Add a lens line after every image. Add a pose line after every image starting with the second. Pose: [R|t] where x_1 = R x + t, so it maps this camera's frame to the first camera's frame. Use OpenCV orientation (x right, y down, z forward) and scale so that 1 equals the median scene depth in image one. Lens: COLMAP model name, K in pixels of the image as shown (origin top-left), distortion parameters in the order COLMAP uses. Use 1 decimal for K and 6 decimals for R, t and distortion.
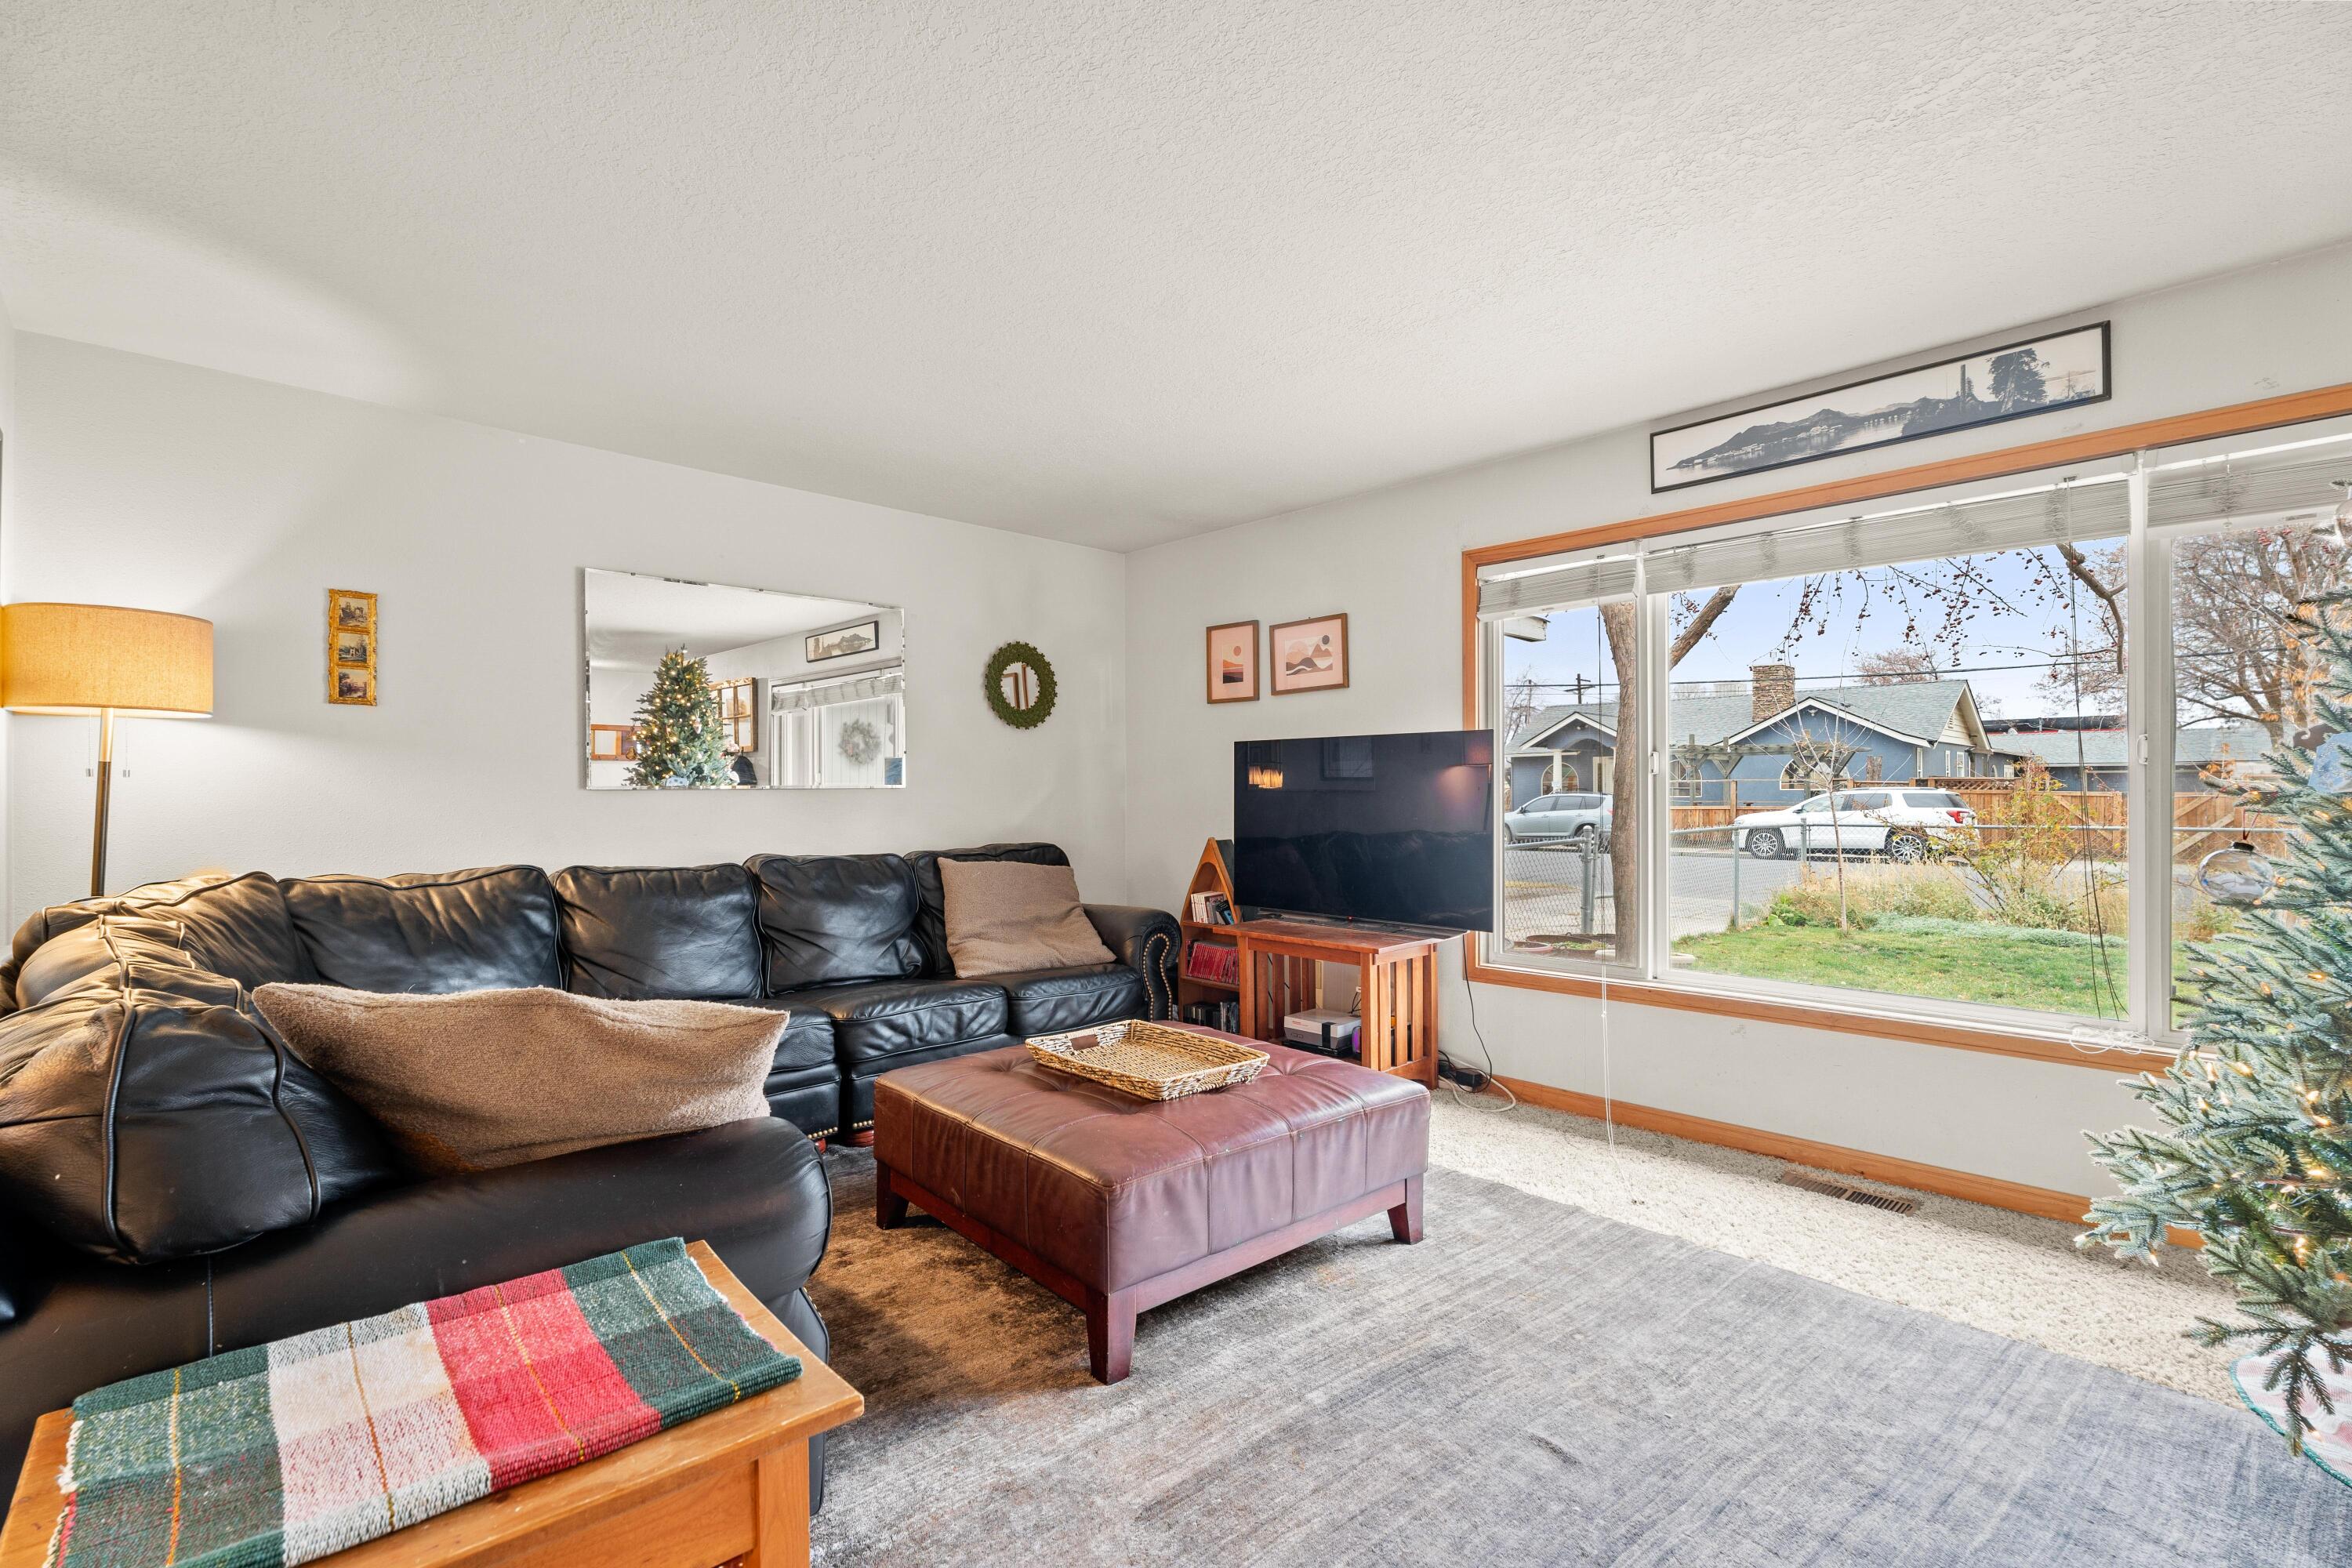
lens RADIAL K [[1066.5, 0, 1166.0], [0, 1066.5, 790.2], [0, 0, 1]] dist [0.010256, -0.003394]
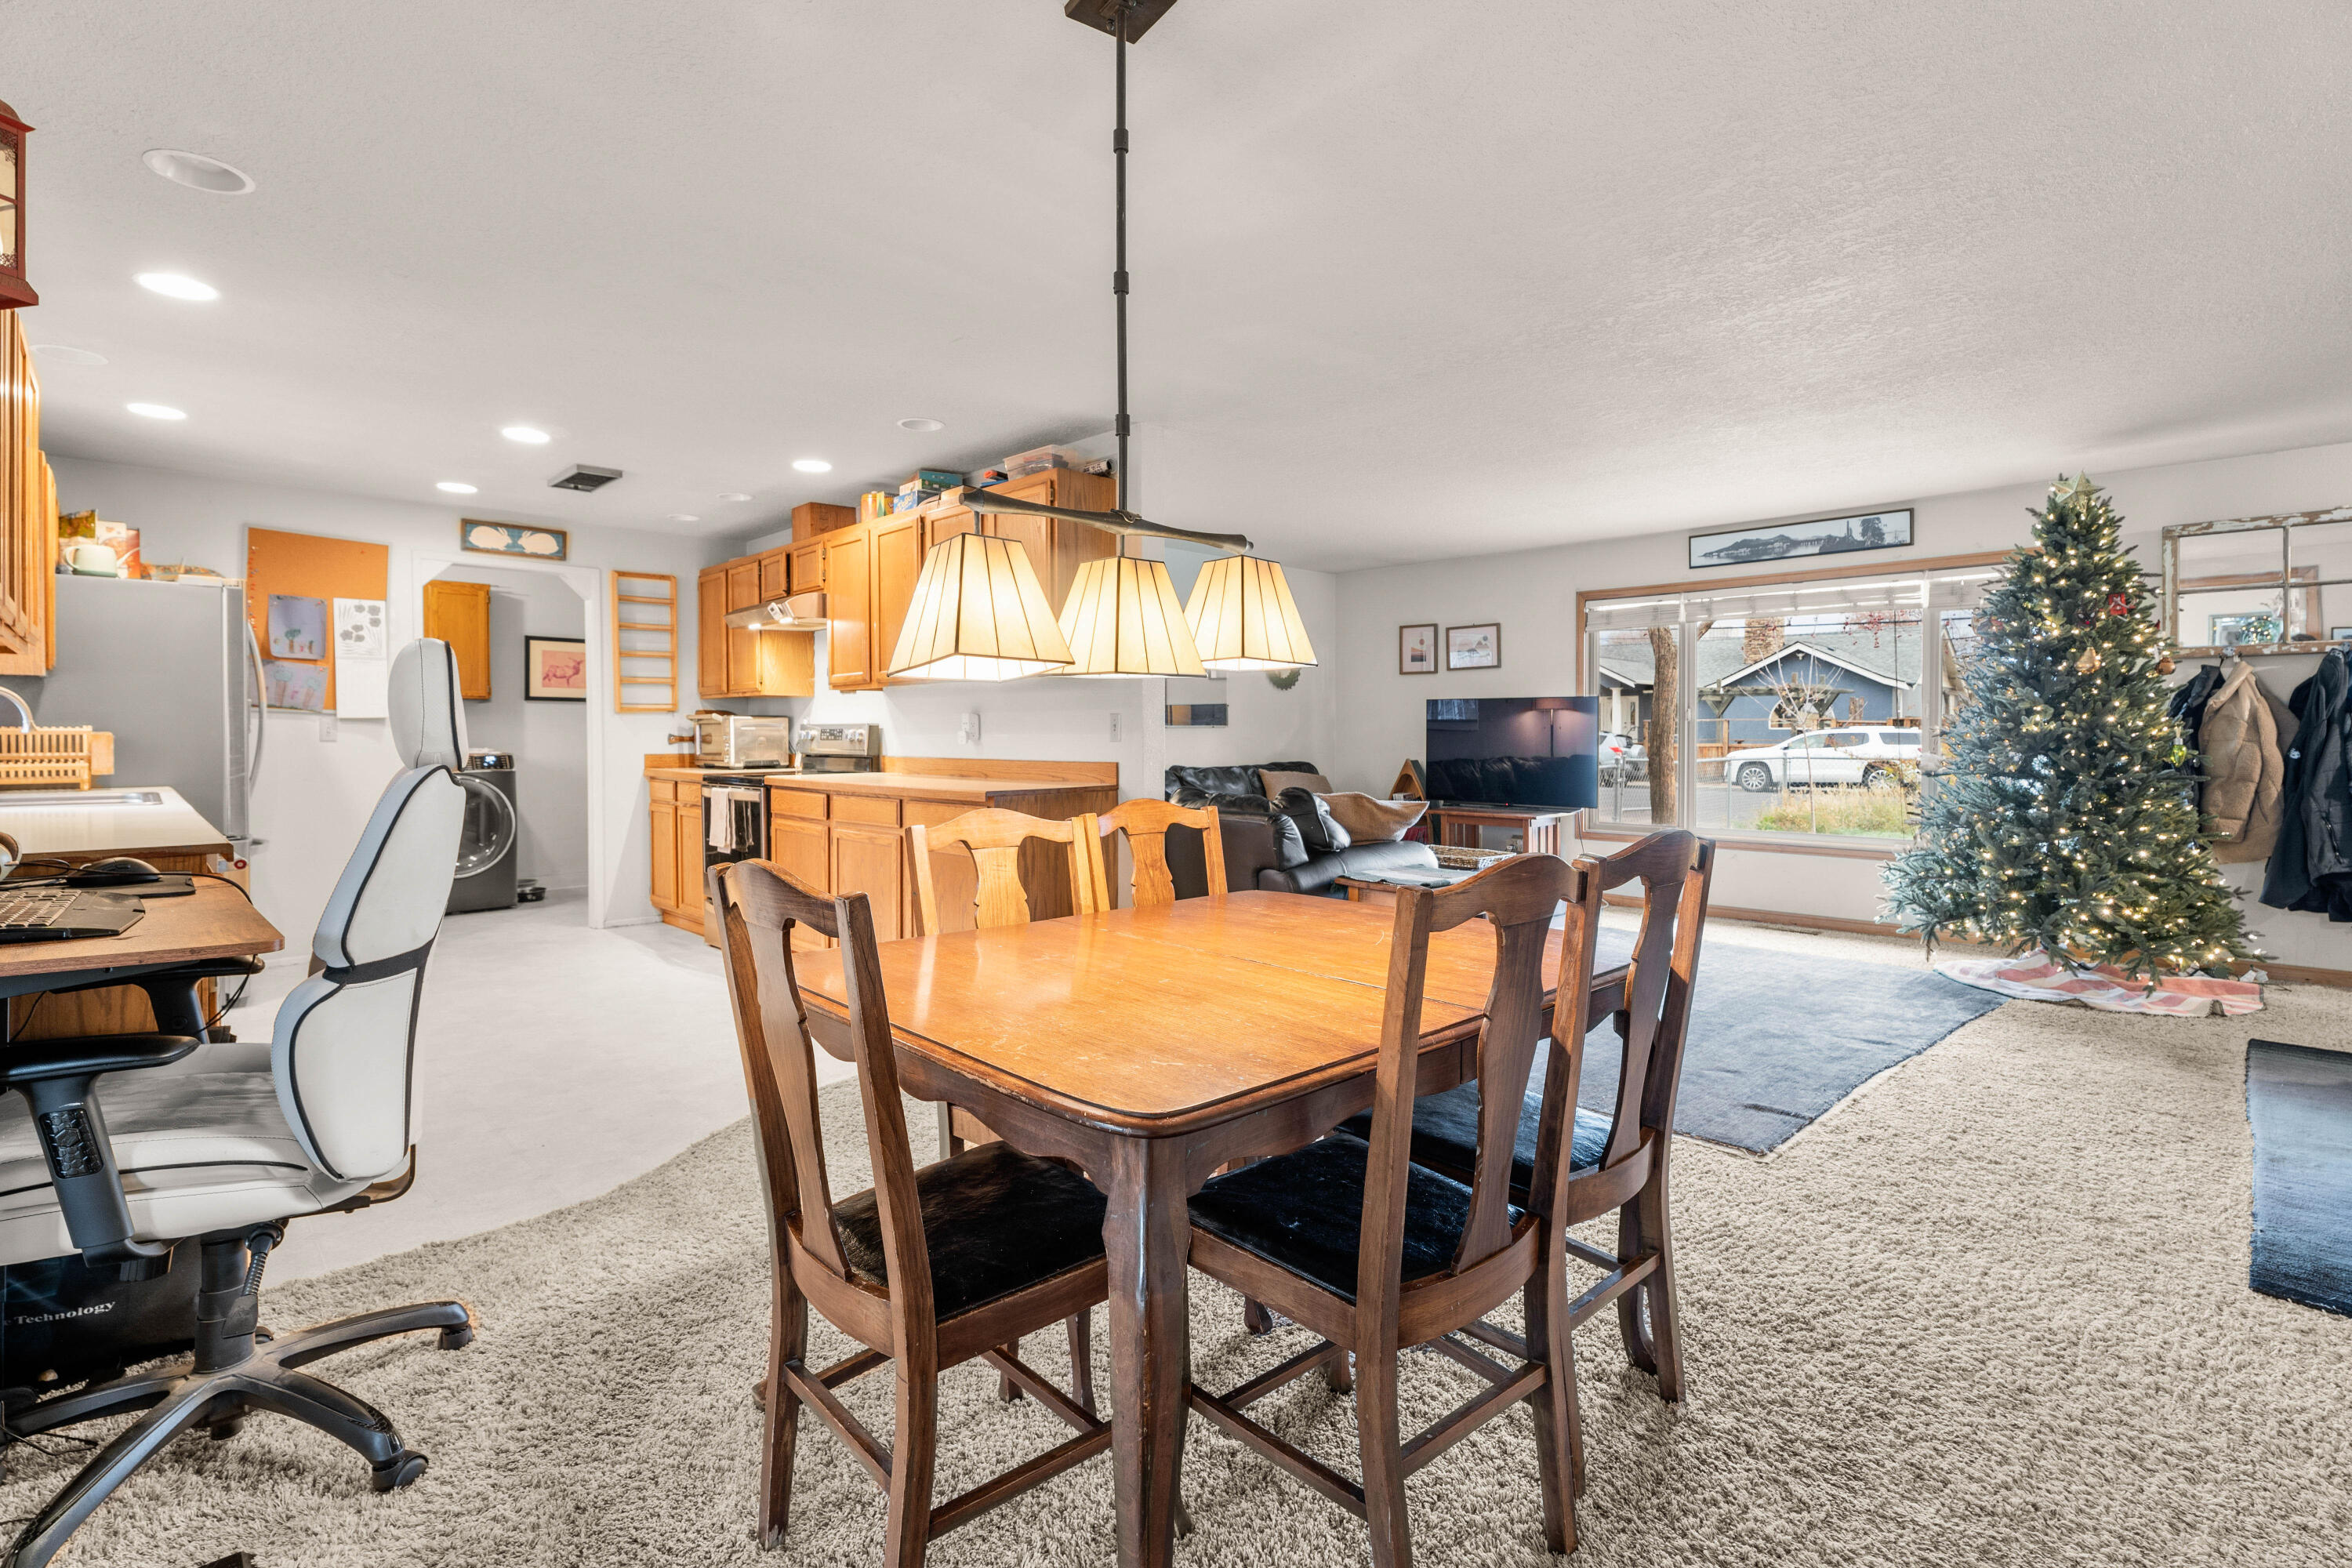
lens RADIAL K [[1066.5, 0, 1170.5], [0, 1066.5, 748.5], [0, 0, 1]] dist [0.010256, -0.003394]
pose [[0.999939, 0.003860, 0.010315, -0.348029], [-0.004076, 0.999772, 0.020969, -0.003418], [-0.010232, -0.021010, 0.999727, -0.638637]]
